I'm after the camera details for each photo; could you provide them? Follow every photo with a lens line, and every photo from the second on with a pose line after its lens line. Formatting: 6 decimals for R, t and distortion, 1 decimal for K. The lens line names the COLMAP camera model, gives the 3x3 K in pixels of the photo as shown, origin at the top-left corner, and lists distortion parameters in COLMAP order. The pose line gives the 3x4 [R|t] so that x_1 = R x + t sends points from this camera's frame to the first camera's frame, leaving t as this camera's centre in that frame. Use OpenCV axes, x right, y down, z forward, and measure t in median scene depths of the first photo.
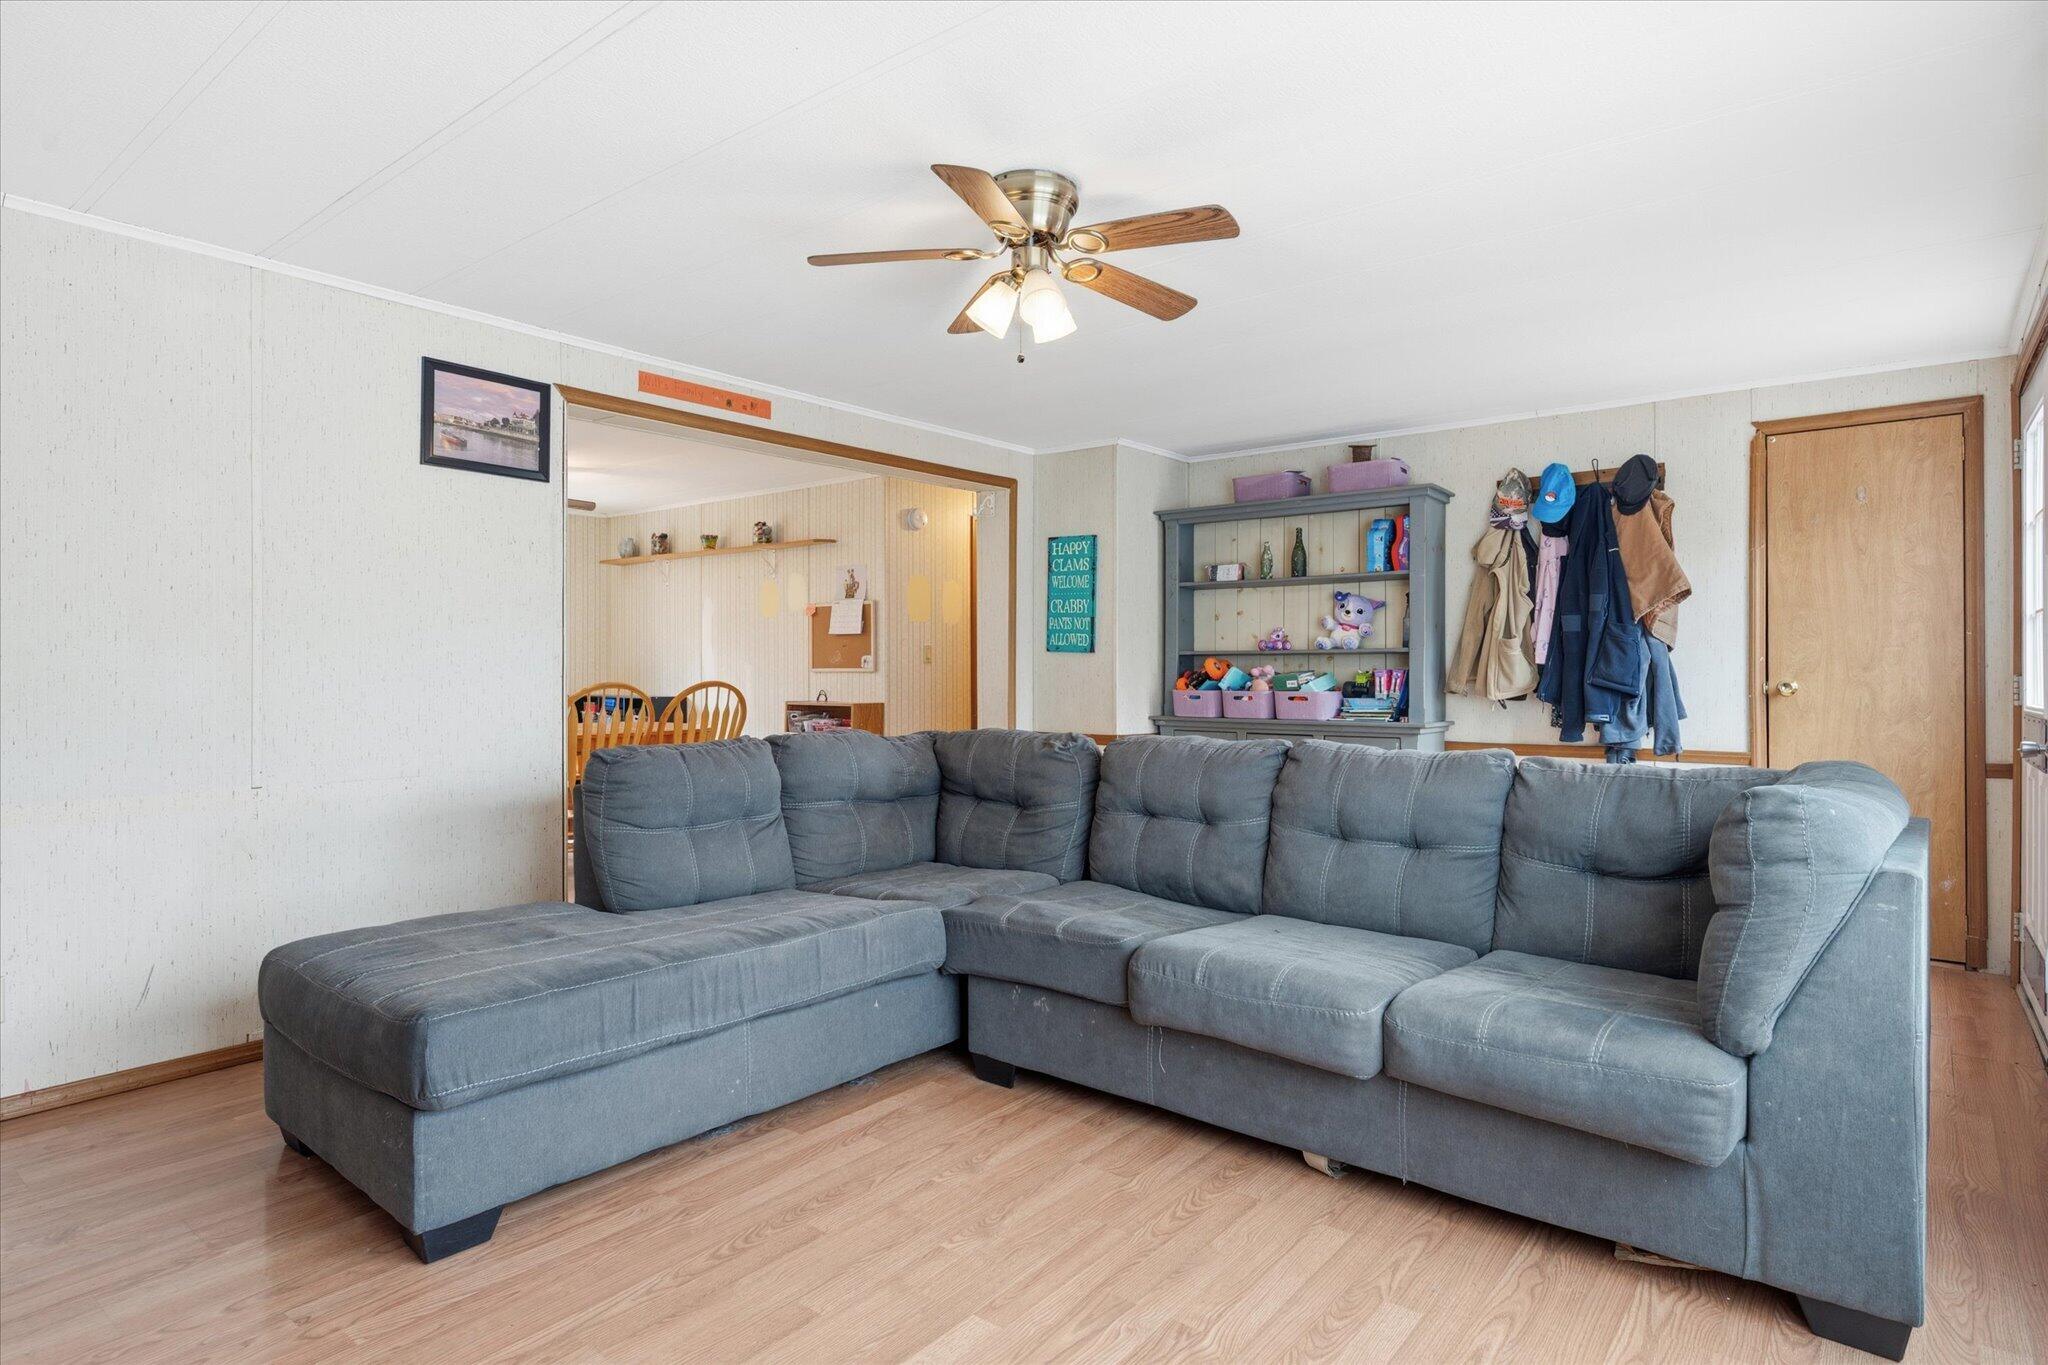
lens RADIAL K [[1090.9, 0, 1028.9], [0, 1090.9, 669.4], [0, 0, 1]] dist [-0.003460, -0.000483]
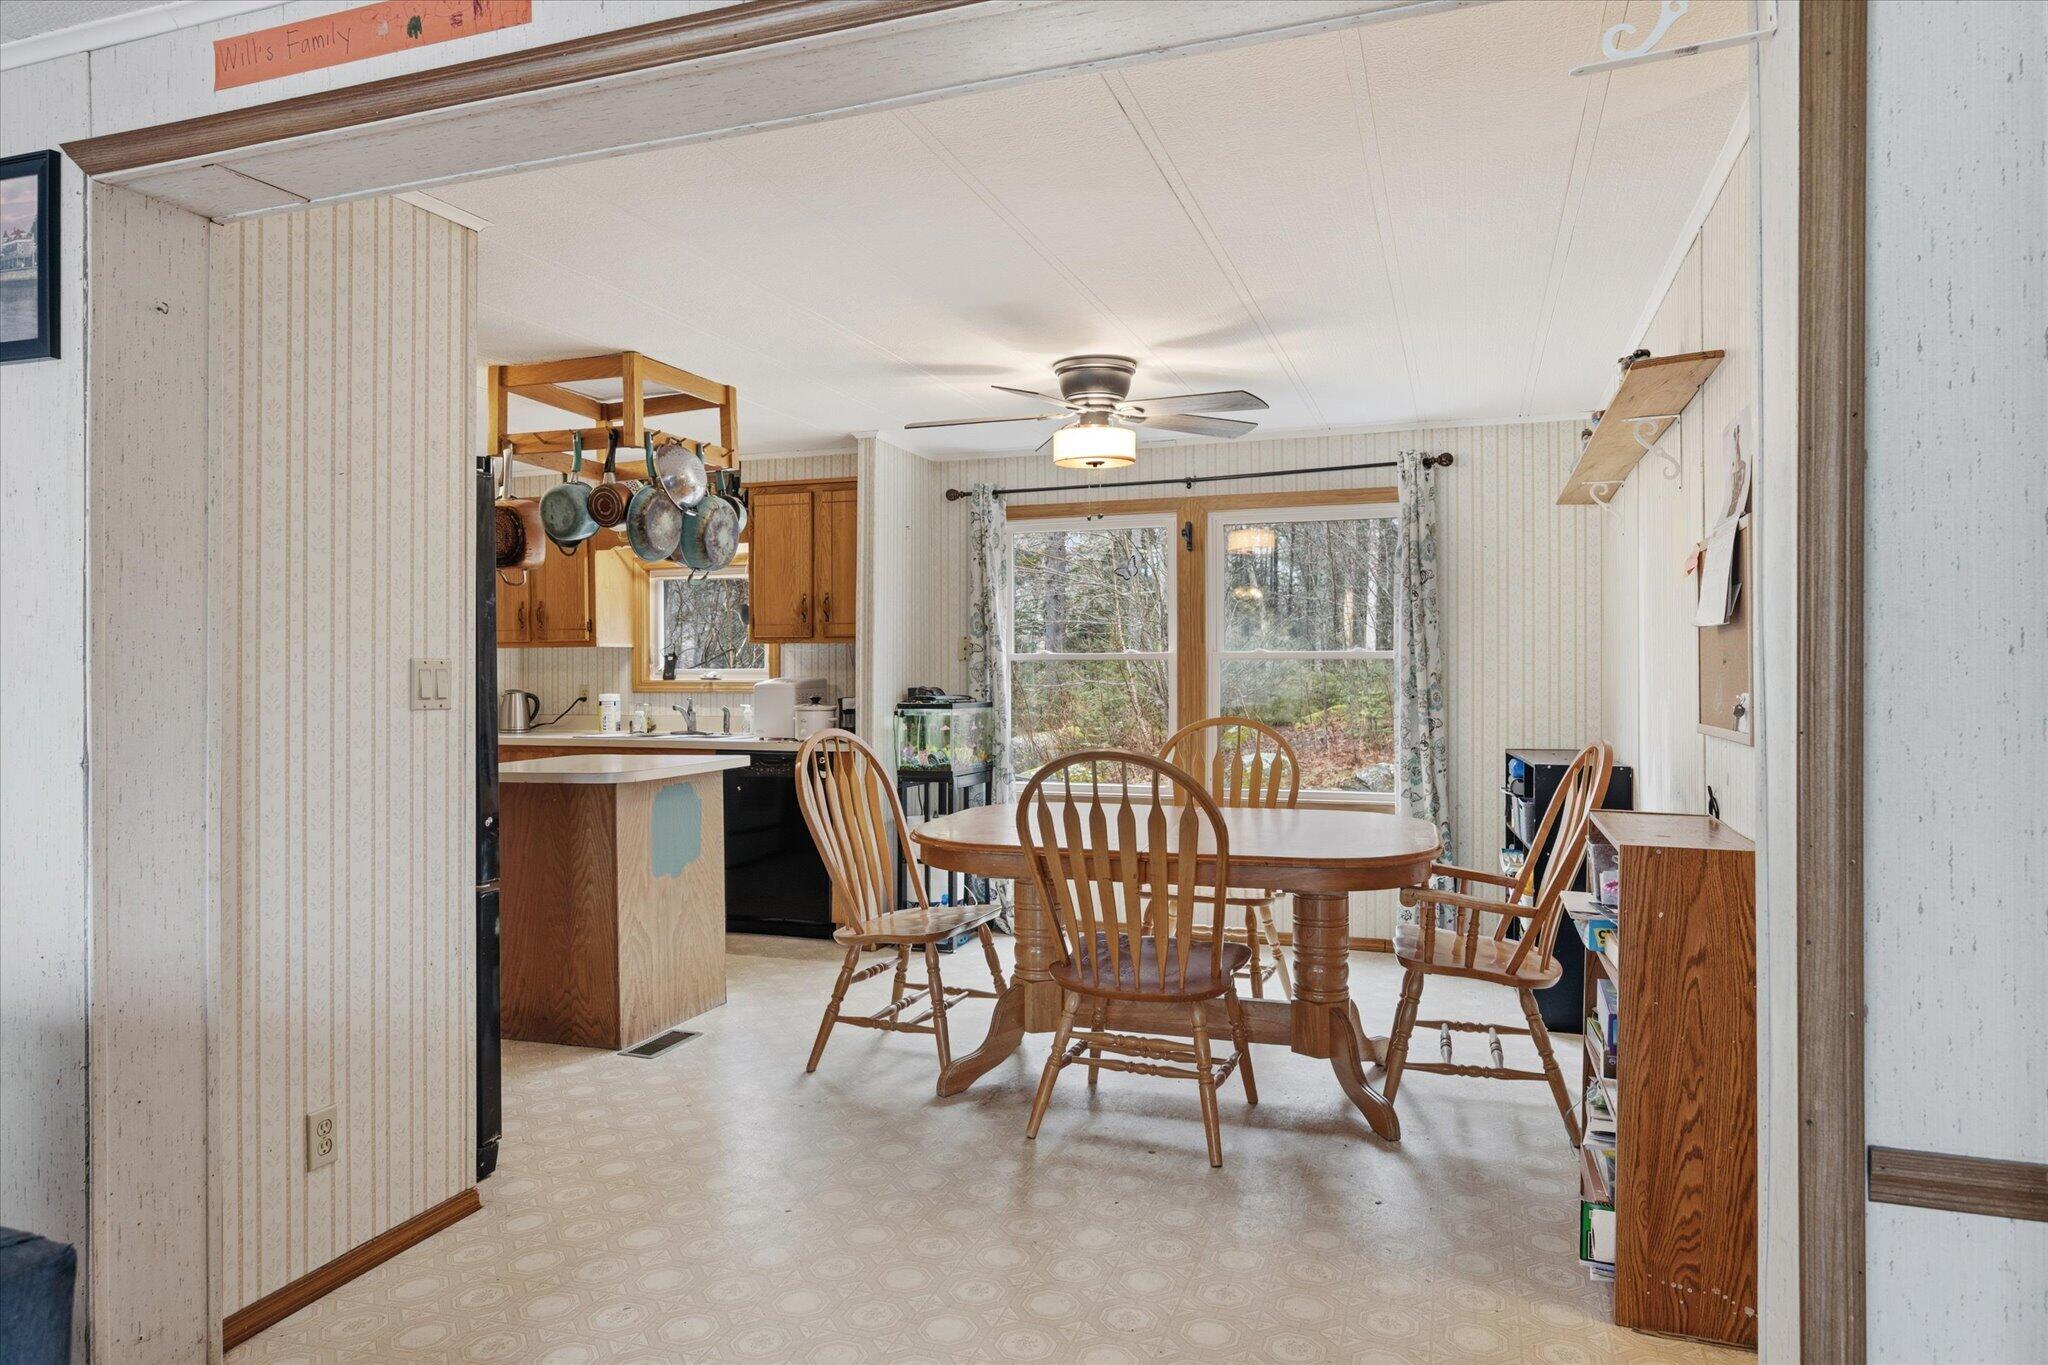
lens RADIAL K [[1257.7, 0, 1032.0], [0, 1257.7, 675.5], [0, 0, 1]] dist [-0.003820, -0.001620]
pose [[0.336097, 0.001612, -0.941826, 0.219781], [0.000640, 0.999998, 0.001940, -0.033395], [0.941827, -0.001255, 0.336095, 1.225000]]
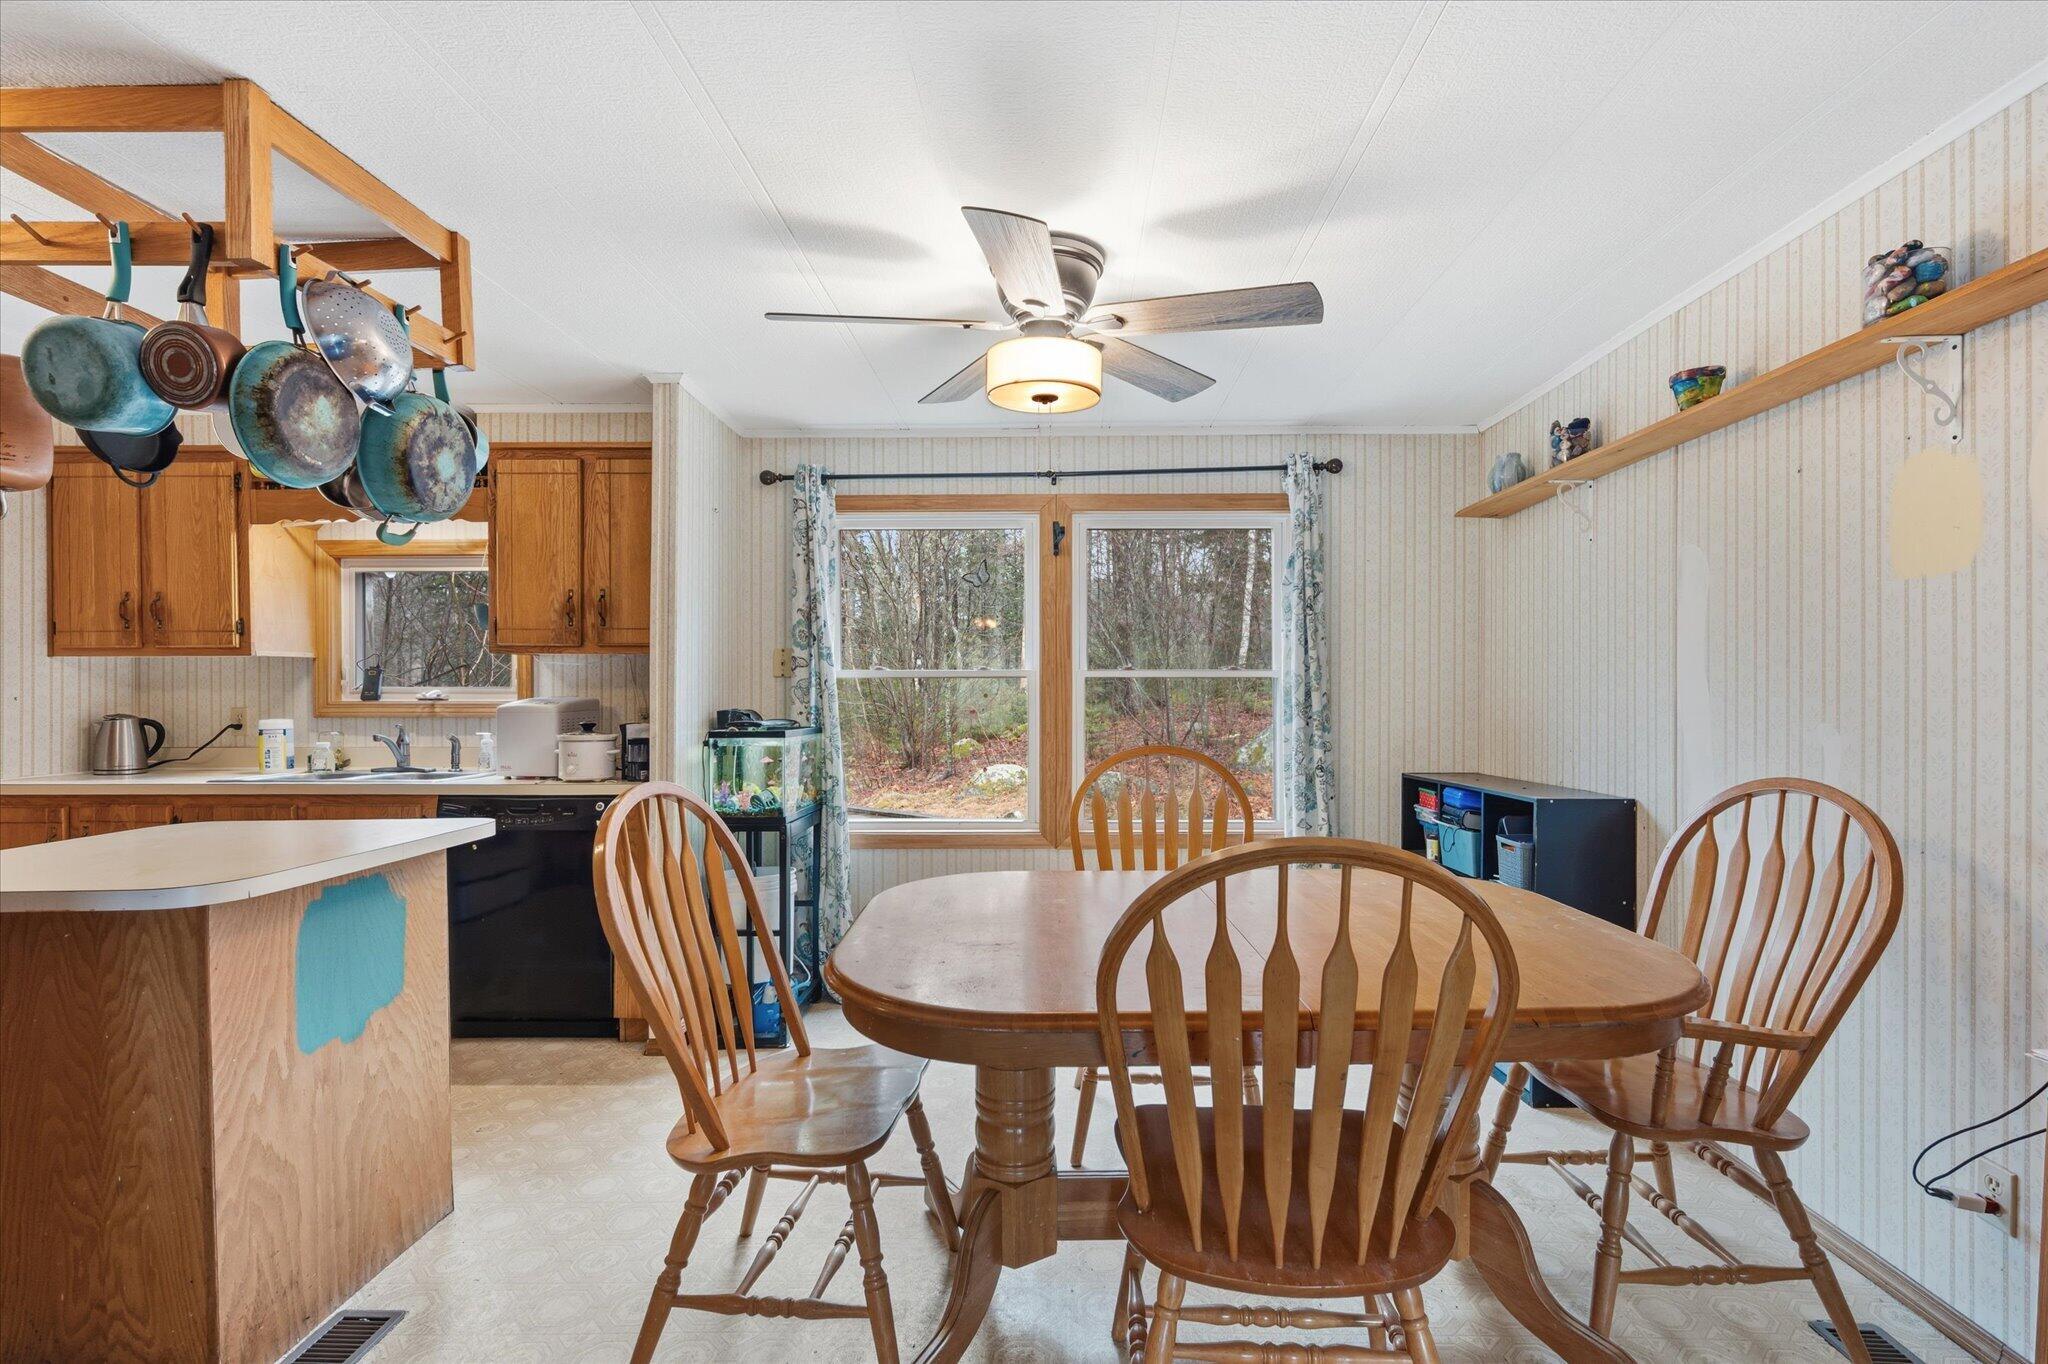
lens RADIAL K [[946.4, 0, 1058.7], [0, 946.4, 699.0], [0, 0, 1]] dist [-0.002098, -0.000077]
pose [[0.620233, 0.004356, -0.784406, -0.359491], [-0.000606, 0.999987, 0.005074, -0.031668], [0.784418, -0.002671, 0.620227, 1.289428]]
